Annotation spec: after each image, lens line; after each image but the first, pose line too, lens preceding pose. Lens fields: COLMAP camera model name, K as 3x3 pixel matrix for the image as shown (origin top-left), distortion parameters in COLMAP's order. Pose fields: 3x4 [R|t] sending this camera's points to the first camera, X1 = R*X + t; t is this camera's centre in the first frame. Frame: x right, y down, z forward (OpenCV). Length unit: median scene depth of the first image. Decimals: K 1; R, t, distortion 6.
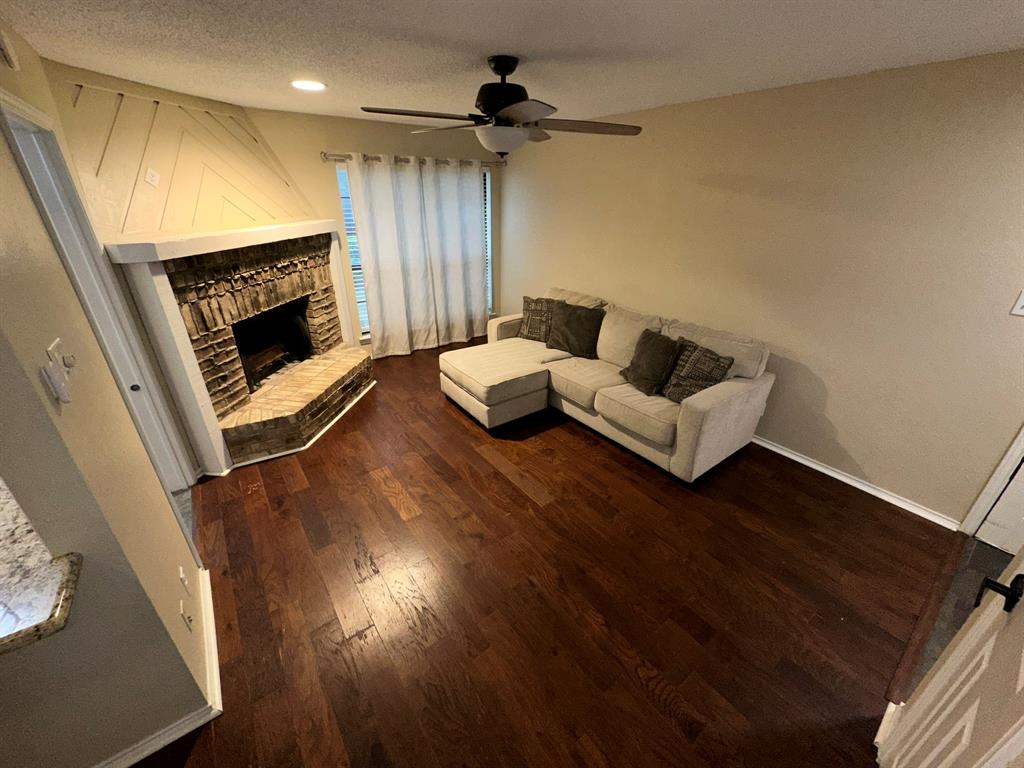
lens RADIAL K [[405.9, 0, 513.0], [0, 405.9, 383.5], [0, 0, 1]] dist [-0.004257, 0.000241]
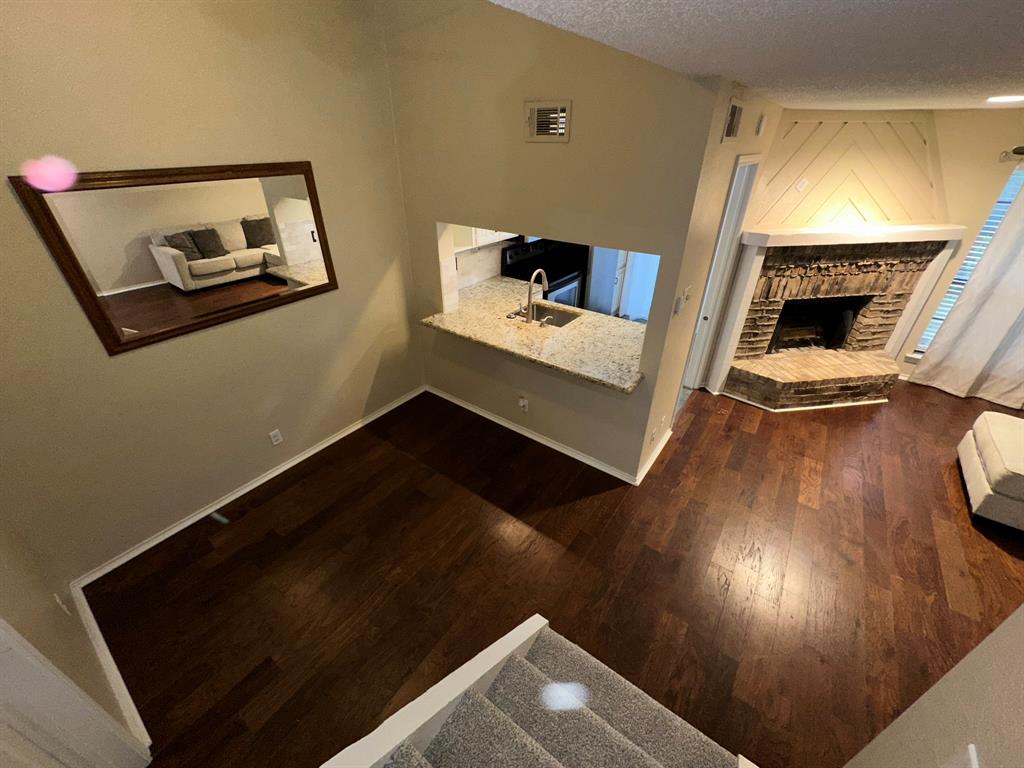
lens RADIAL K [[405.9, 0, 511.6], [0, 405.9, 382.0], [0, 0, 1]] dist [-0.004257, 0.000241]
pose [[0.284470, 0.479406, -0.830208, 0.229511], [-0.408657, 0.844007, 0.347349, -0.014782], [0.867223, 0.240460, 0.436008, -0.233316]]
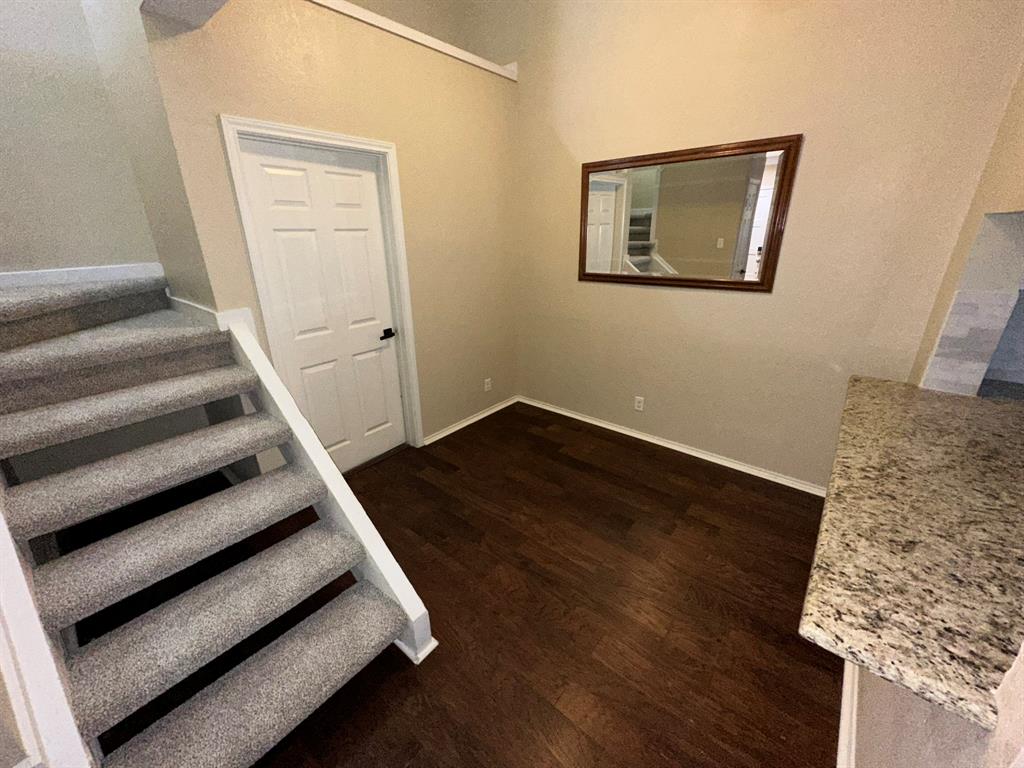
lens RADIAL K [[405.9, 0, 514.7], [0, 405.9, 385.1], [0, 0, 1]] dist [-0.004257, 0.000241]
pose [[-0.974864, 0.075269, -0.209700, -0.131445], [-0.097281, 0.702944, 0.704561, -0.076936], [0.200439, 0.707251, -0.677953, 0.328231]]
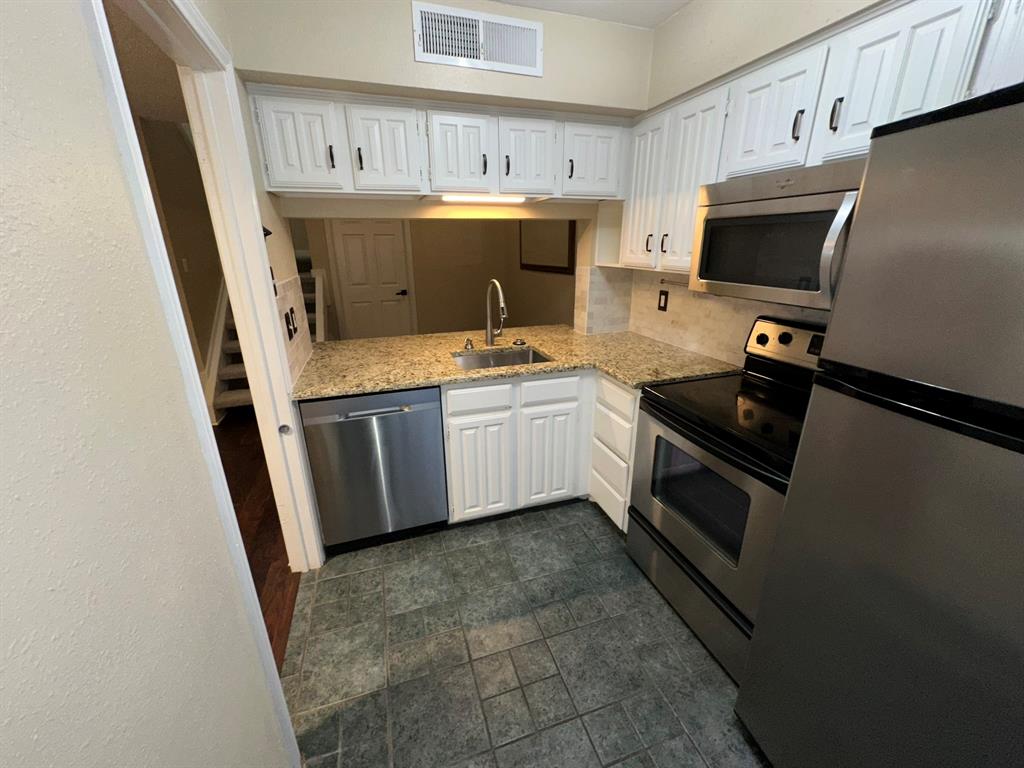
lens RADIAL K [[405.9, 0, 508.8], [0, 405.9, 384.4], [0, 0, 1]] dist [-0.004257, 0.000241]
pose [[-0.948297, -0.107268, 0.298707, -0.988499], [0.131893, 0.722852, 0.678299, -0.276716], [-0.288680, 0.682626, -0.671331, 0.802373]]
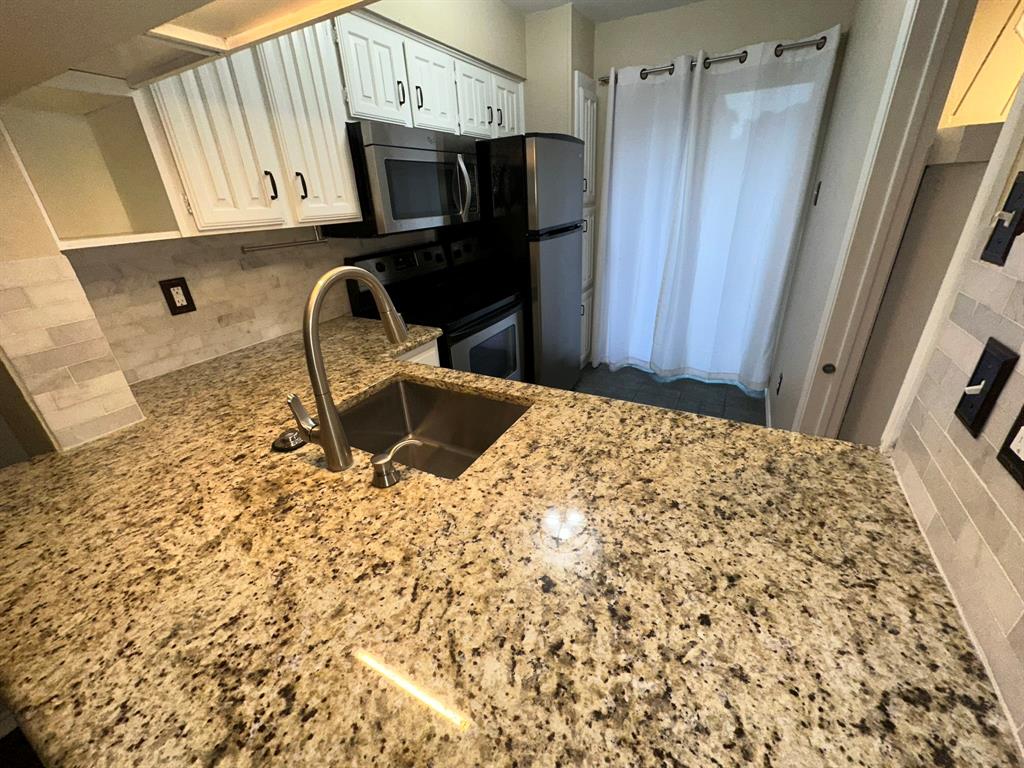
lens RADIAL K [[405.9, 0, 512.4], [0, 405.9, 381.1], [0, 0, 1]] dist [-0.004257, 0.000241]
pose [[0.419202, 0.346514, -0.839165, -0.439959], [-0.336528, 0.917762, 0.210857, 0.048225], [0.843219, 0.194011, 0.501340, 0.176663]]
